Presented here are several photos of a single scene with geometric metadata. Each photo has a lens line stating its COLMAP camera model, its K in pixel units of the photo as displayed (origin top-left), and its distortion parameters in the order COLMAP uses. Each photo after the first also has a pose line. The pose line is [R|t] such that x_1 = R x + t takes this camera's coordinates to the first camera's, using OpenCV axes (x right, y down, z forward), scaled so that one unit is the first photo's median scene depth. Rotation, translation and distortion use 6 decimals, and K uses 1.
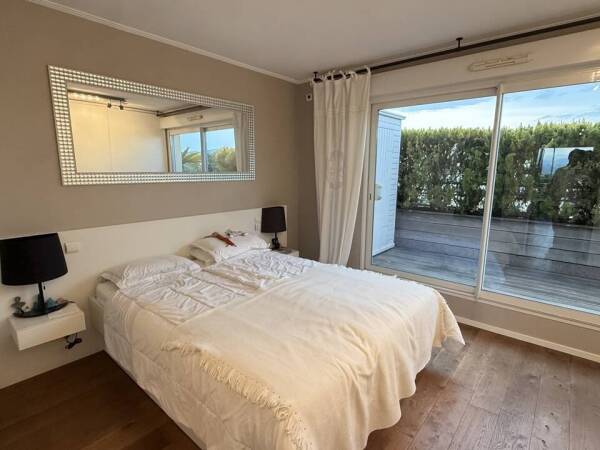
lens RADIAL K [[319.8, 0, 297.5], [0, 319.8, 224.7], [0, 0, 1]] dist [0.001817, -0.000162]
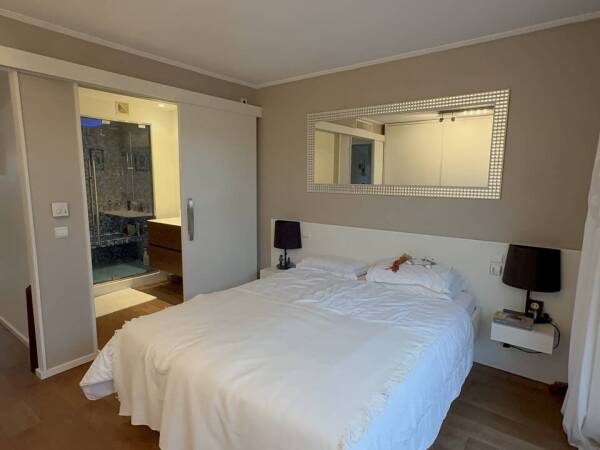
lens RADIAL K [[350.0, 0, 300.0], [0, 350.0, 225.0], [0, 0, 1]] dist [-0.027773, 0.038572]
pose [[0.057025, 0.127483, -0.990200, 0.877773], [-0.179899, 0.976891, 0.115409, -0.149421], [0.982031, 0.171555, 0.078641, 0.838181]]
